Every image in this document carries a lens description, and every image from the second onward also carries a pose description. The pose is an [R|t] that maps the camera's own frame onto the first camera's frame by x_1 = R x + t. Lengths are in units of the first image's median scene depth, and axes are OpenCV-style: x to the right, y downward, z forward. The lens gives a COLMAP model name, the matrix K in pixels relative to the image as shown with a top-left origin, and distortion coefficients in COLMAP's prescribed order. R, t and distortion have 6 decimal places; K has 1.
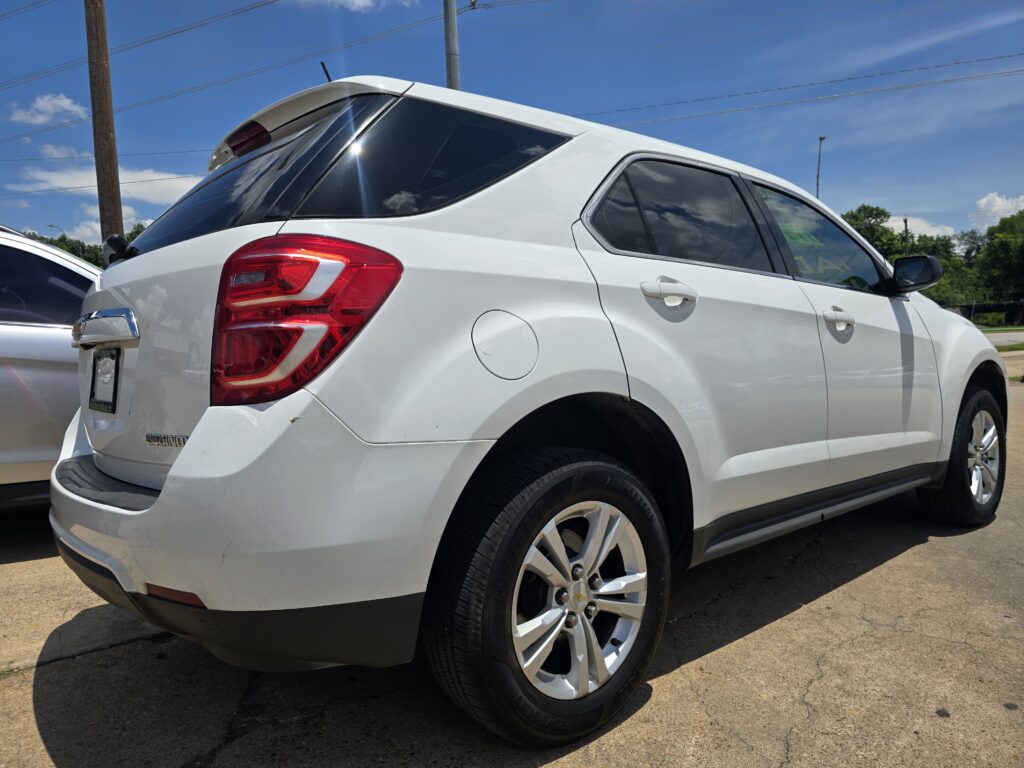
lens RADIAL K [[699.0, 0, 512.0], [0, 699.0, 384.0], [0, 0, 1]] dist [0.037339, -0.000918]
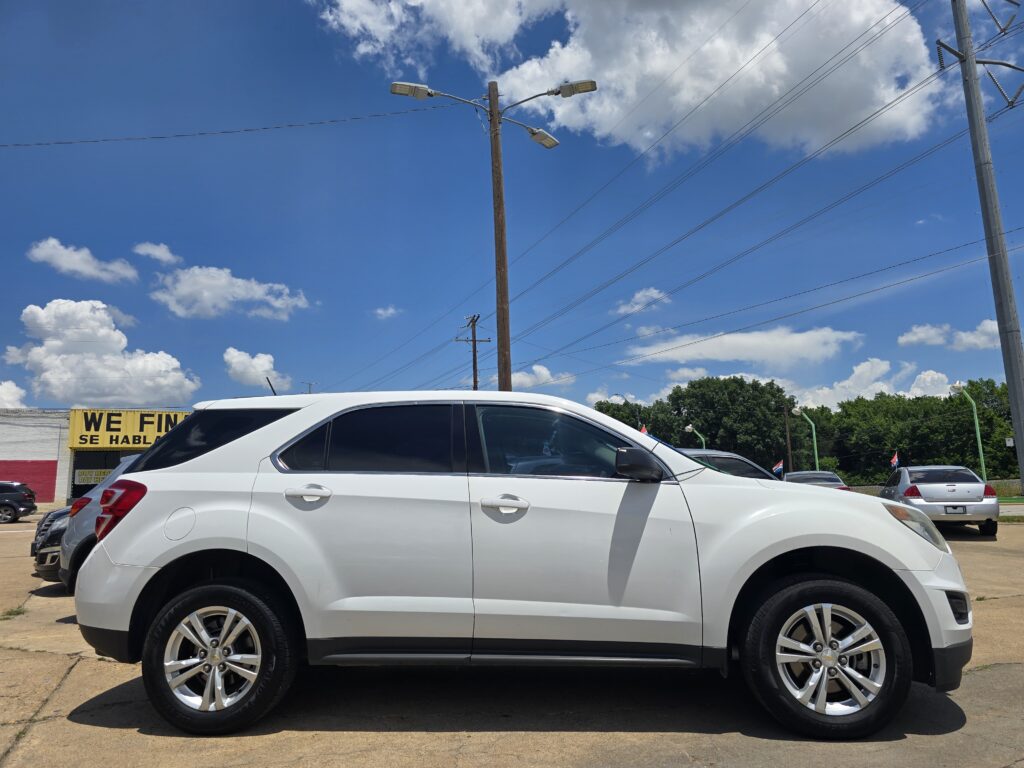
lens RADIAL K [[699.0, 0, 512.0], [0, 699.0, 384.0], [0, 0, 1]] dist [0.037339, -0.000918]
pose [[0.723922, -0.098169, -0.682861, 1.990130], [-0.043308, 0.981405, -0.186999, -0.100831], [0.688521, 0.164946, 0.706210, 0.056872]]
